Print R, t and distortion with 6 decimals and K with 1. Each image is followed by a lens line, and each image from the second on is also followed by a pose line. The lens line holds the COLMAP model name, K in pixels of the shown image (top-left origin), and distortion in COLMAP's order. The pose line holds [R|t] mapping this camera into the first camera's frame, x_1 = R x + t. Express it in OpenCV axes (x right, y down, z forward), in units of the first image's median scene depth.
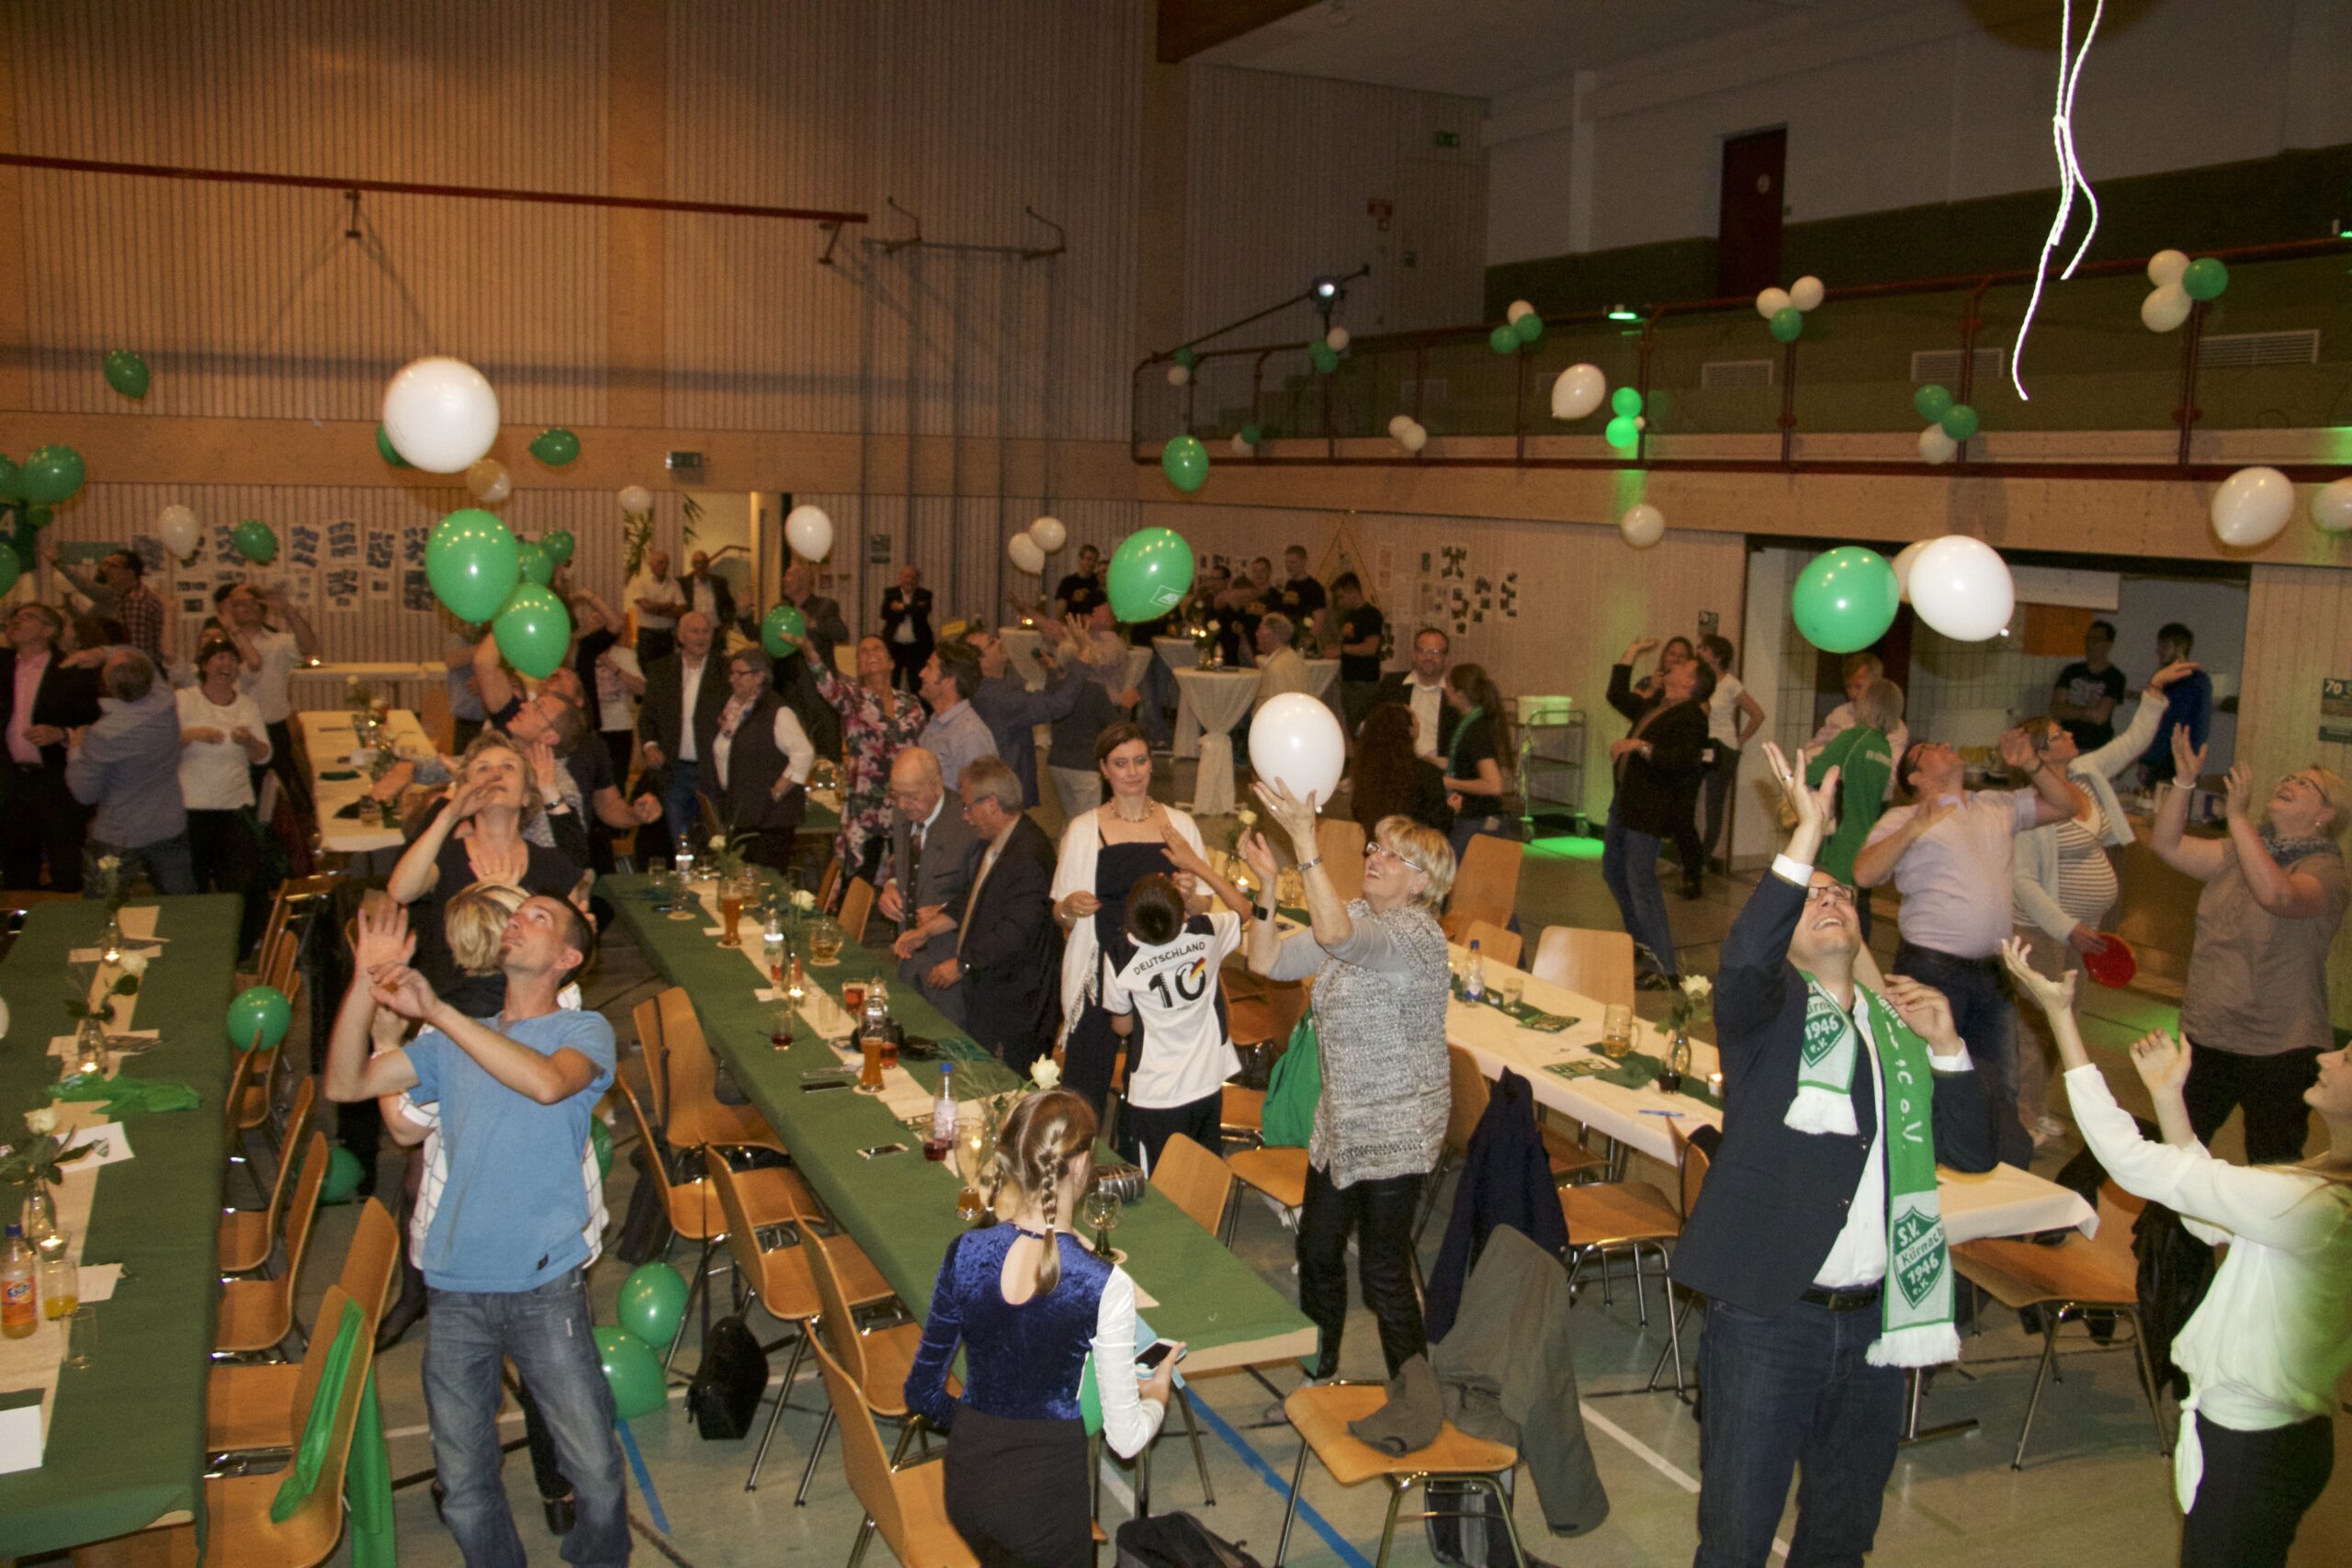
lens RADIAL K [[2077.8, 0, 1171.4], [0, 2077.8, 789.1], [0, 0, 1]] dist [-0.169343, 0.211488]
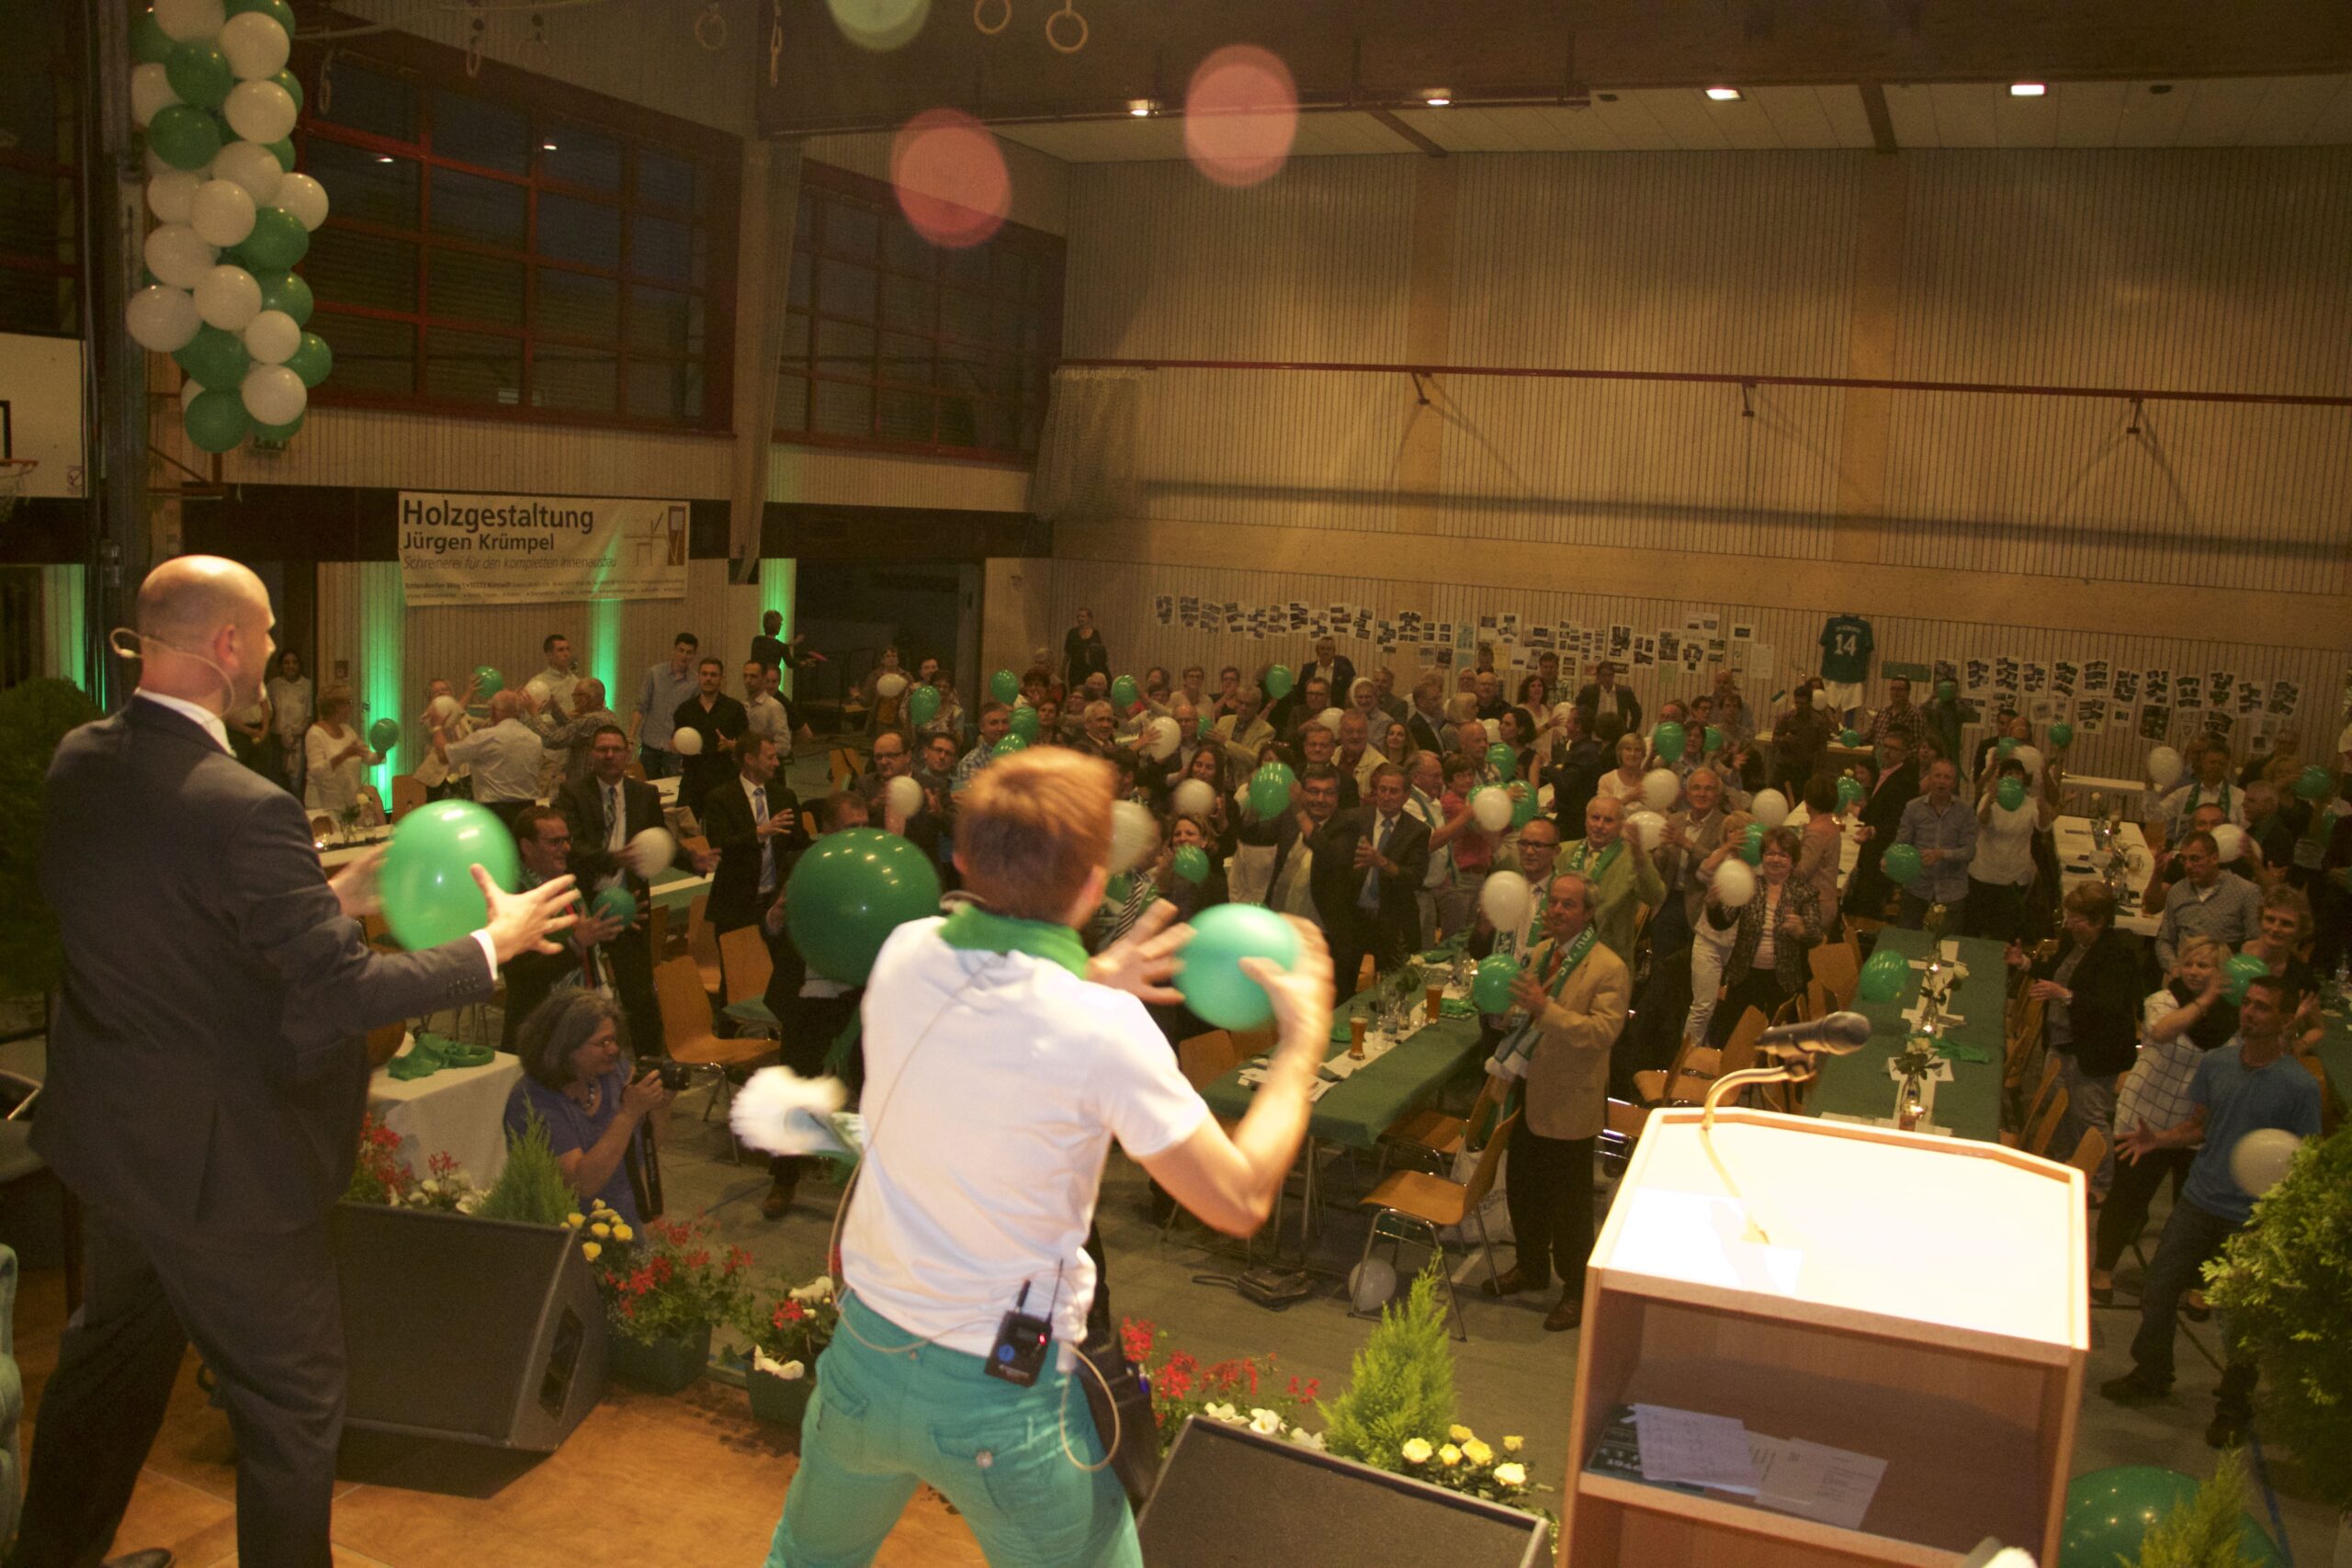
lens RADIAL K [[1916.7, 0, 1183.7], [0, 1916.7, 778.2], [0, 0, 1]] dist [-0.193549, 0.163029]
pose [[0.670268, 0.107757, -0.734255, 0.053033], [-0.140730, 0.989905, 0.016810, -0.002202], [0.728654, 0.092065, 0.678666, -0.169980]]
